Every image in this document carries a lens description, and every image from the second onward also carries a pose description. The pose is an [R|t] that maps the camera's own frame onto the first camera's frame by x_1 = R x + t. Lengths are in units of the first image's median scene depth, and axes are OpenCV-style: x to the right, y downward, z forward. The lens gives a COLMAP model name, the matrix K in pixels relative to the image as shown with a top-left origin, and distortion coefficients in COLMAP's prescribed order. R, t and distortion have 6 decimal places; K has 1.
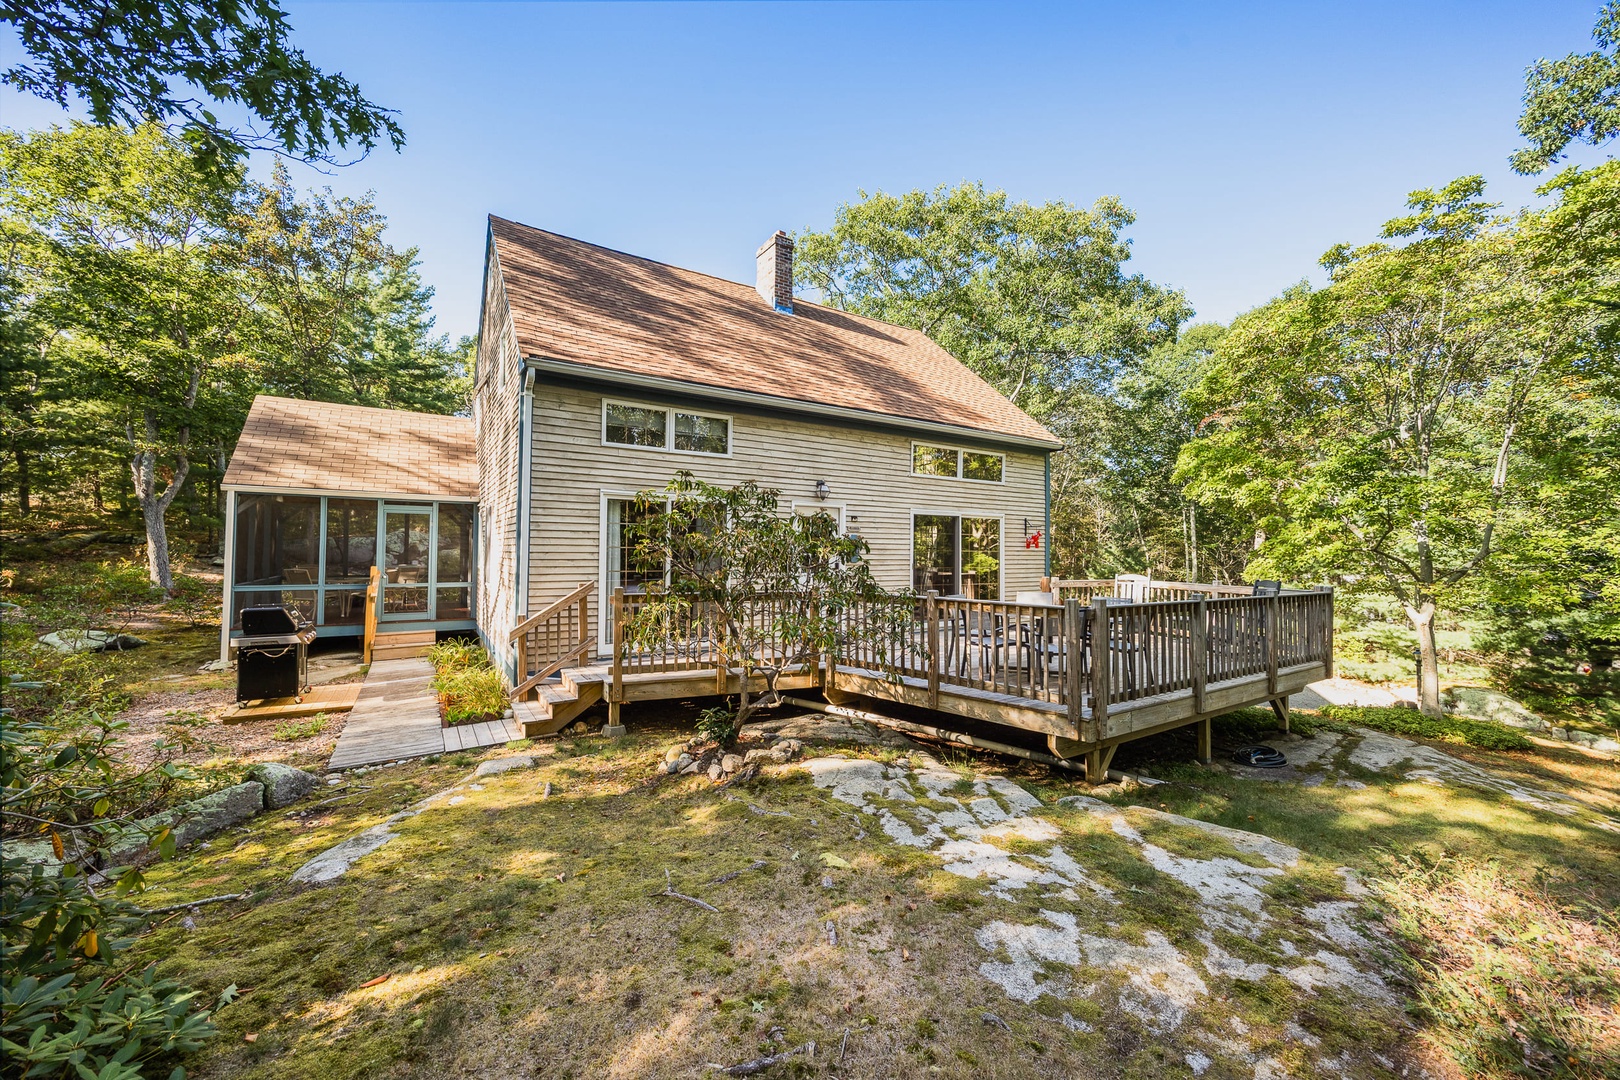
lens RADIAL K [[661.7, 0, 855.7], [0, 661.7, 538.7], [0, 0, 1]] dist [-0.010107, 0.000090]
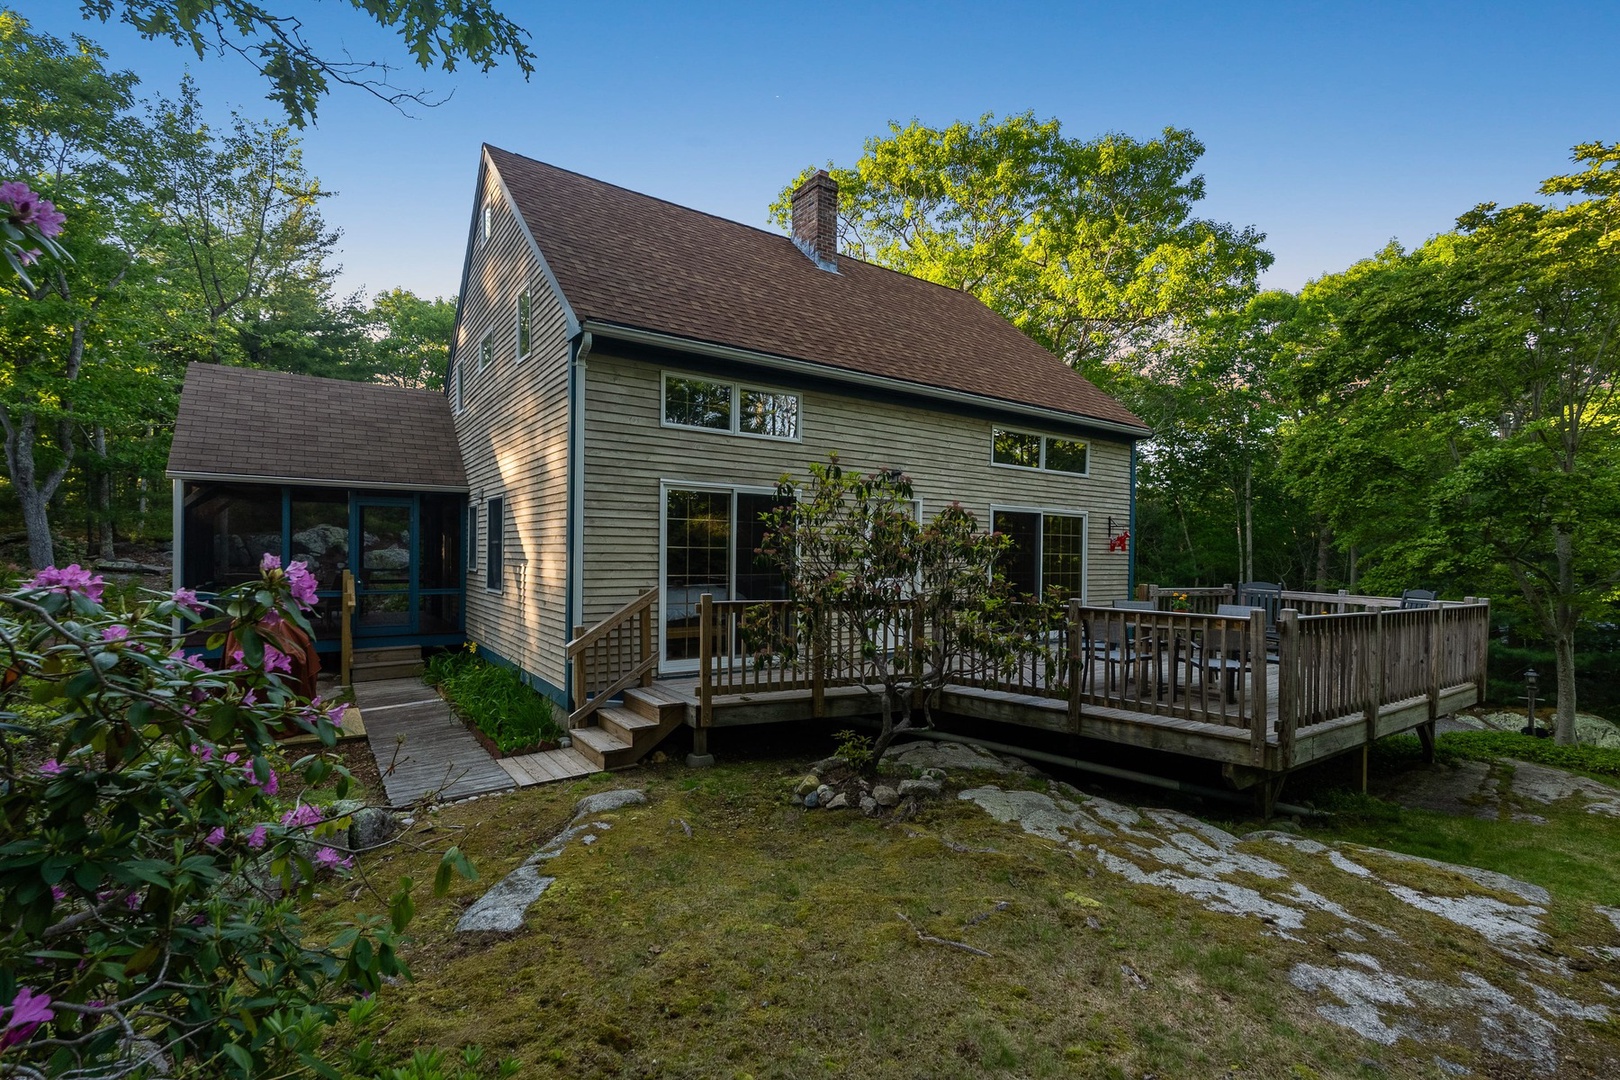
lens RADIAL K [[782.1, 0, 853.3], [0, 782.1, 573.7], [0, 0, 1]] dist [-0.000331, -0.000474]
pose [[0.999492, 0.004248, 0.031576, -0.188539], [-0.005646, 0.999001, 0.044324, 0.000812], [-0.031356, -0.044480, 0.998518, -0.012941]]
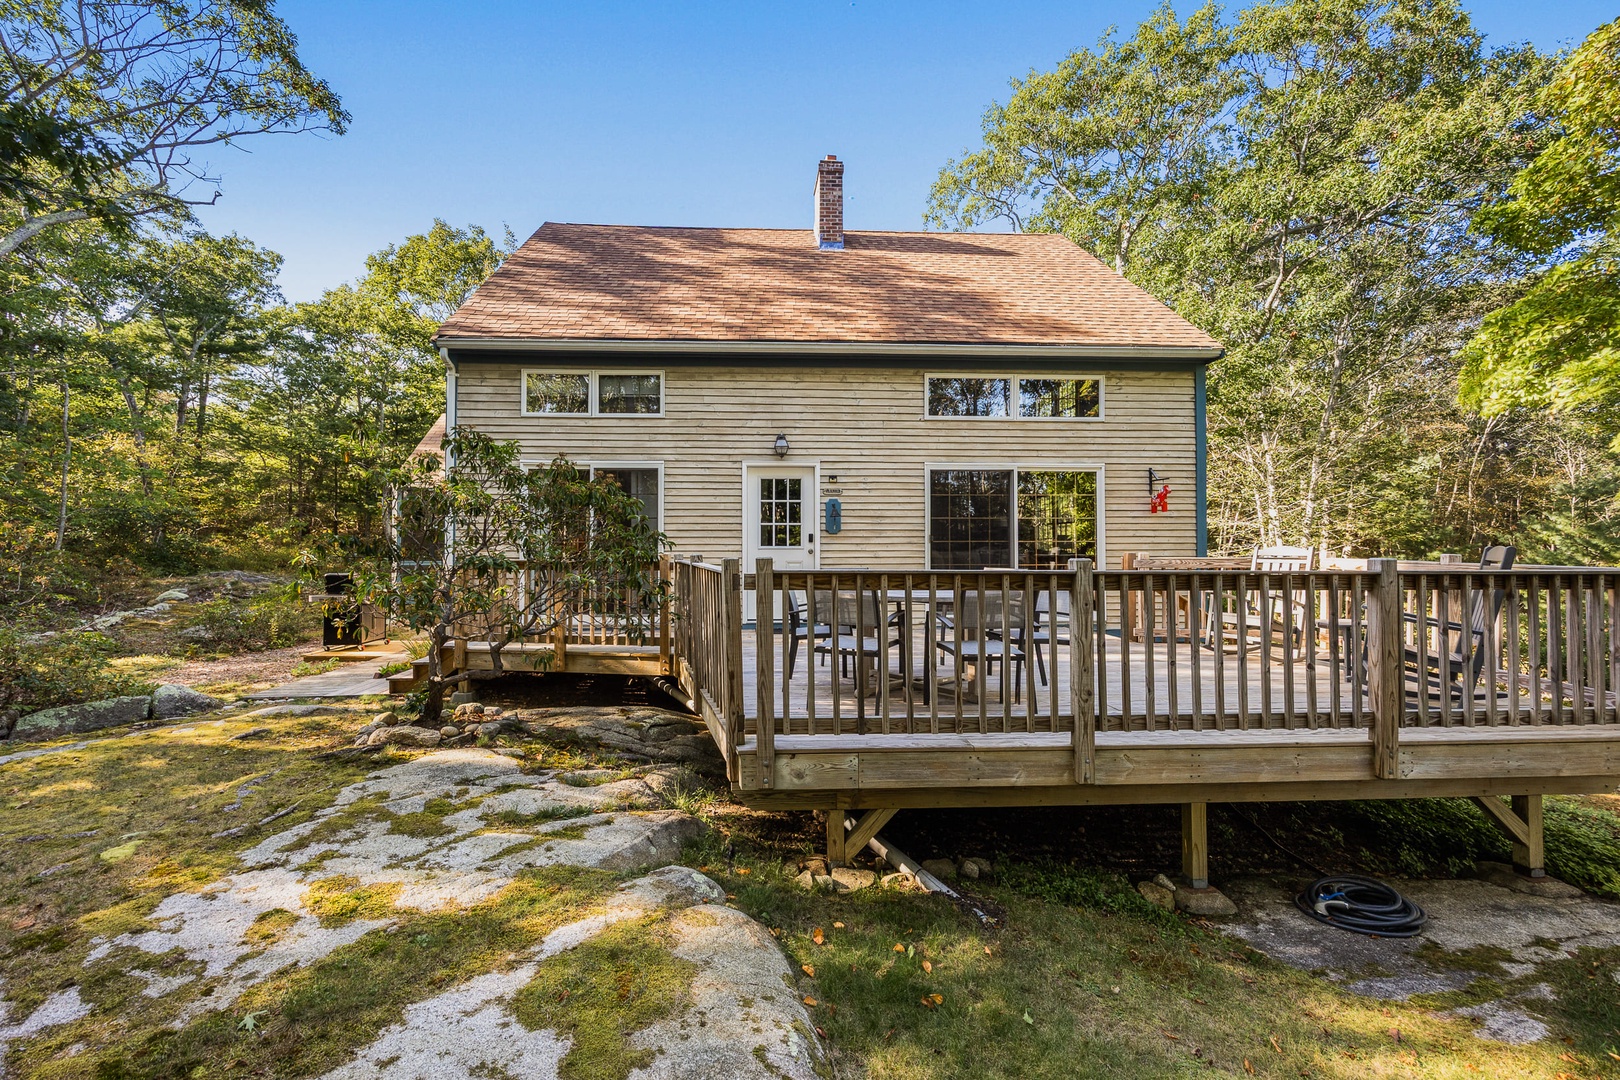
lens RADIAL K [[692.8, 0, 775.8], [0, 692.8, 539.2], [0, 0, 1]] dist [-0.008444, -0.000255]
pose [[0.837697, -0.017813, -0.545845, 0.557092], [0.020347, 0.999792, -0.001402, 0.059637], [0.545756, -0.009932, 0.837885, 0.365391]]
